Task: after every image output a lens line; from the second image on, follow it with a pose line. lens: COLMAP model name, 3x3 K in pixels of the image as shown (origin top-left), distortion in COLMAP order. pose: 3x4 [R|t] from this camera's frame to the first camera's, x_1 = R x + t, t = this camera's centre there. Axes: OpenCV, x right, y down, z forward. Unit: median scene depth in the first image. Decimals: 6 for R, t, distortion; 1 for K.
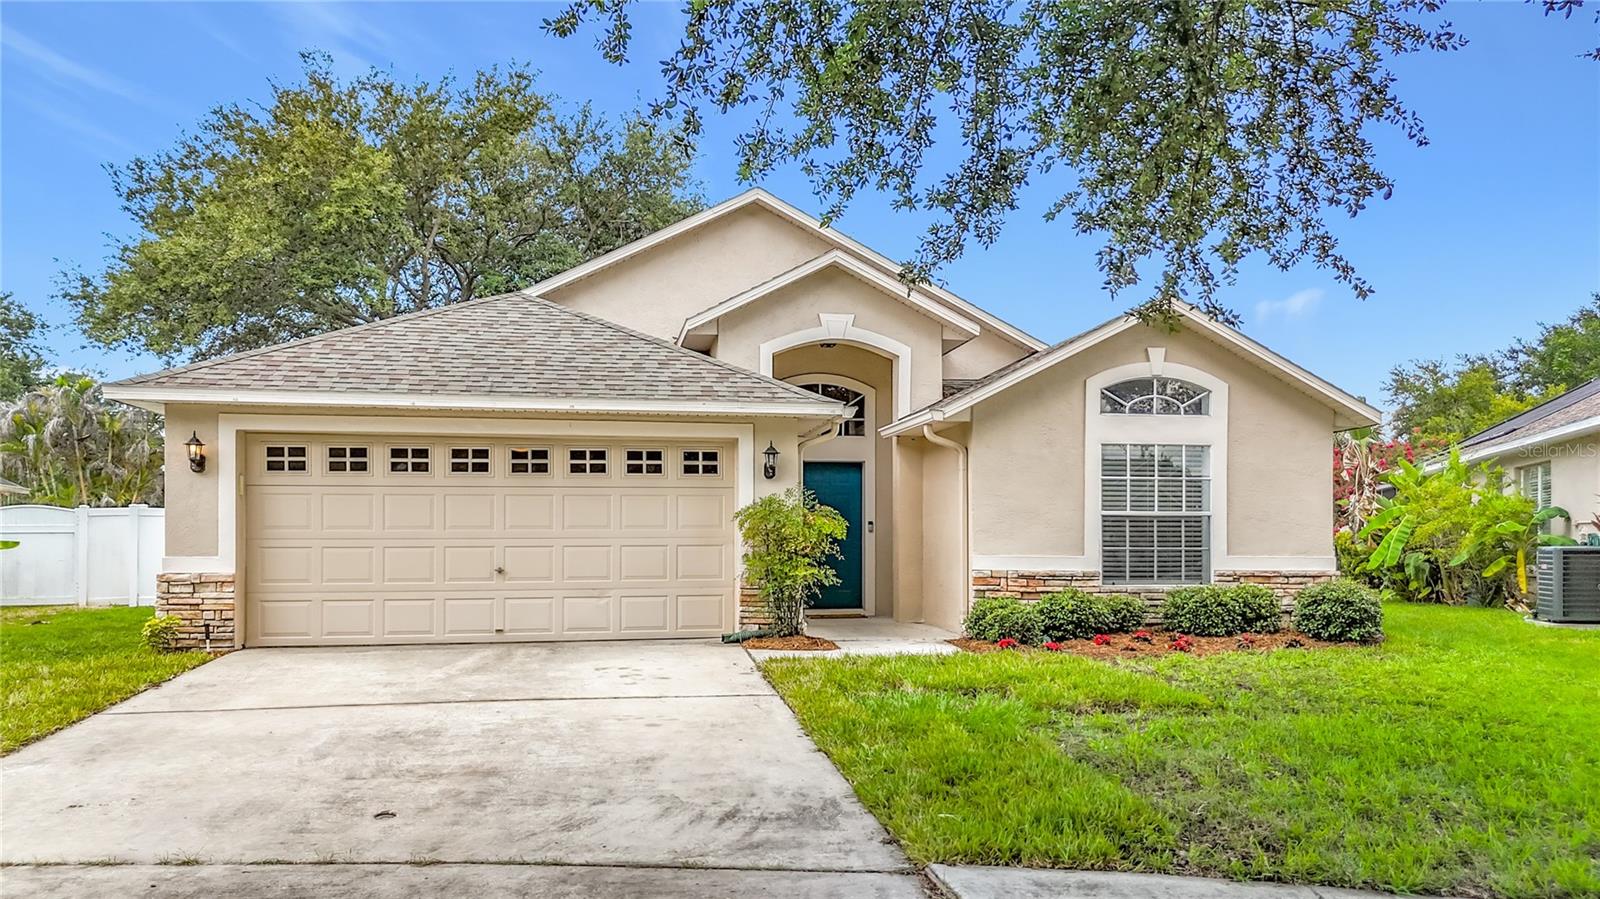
lens RADIAL K [[1221.4, 0, 834.4], [0, 1221.4, 472.9], [0, 0, 1]] dist [0.057001, -0.079244]
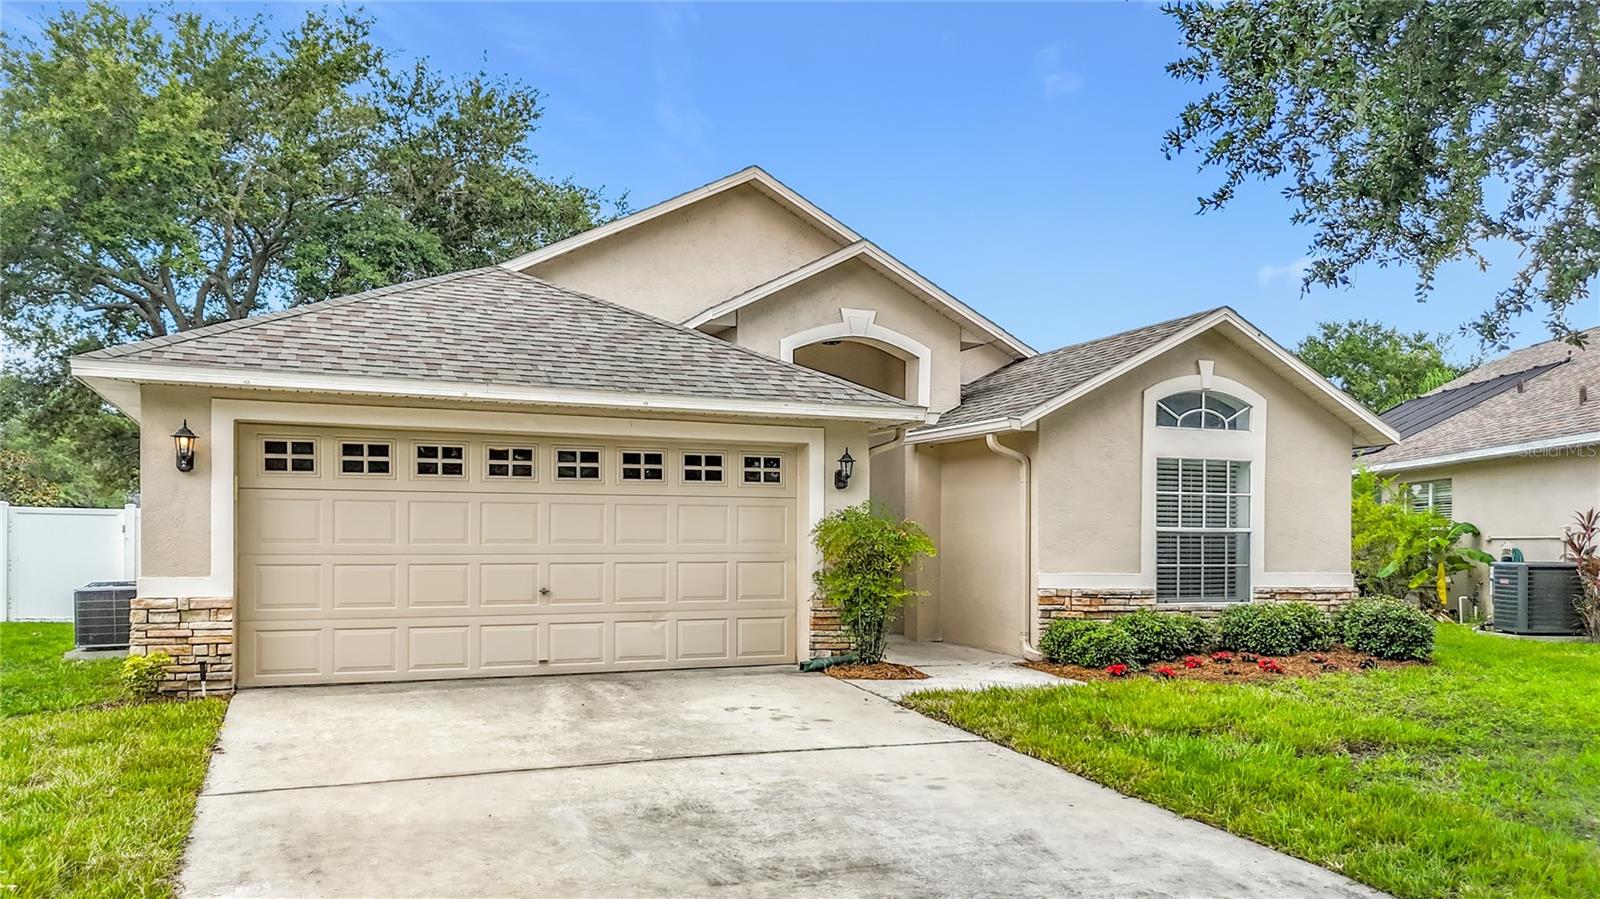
lens RADIAL K [[1221.4, 0, 834.4], [0, 1221.4, 472.9], [0, 0, 1]] dist [0.057001, -0.079244]
pose [[0.974841, 0.019089, 0.222083, -0.259886], [-0.019916, 0.999801, 0.001486, -0.008360], [-0.222011, -0.005872, 0.975027, 0.116126]]
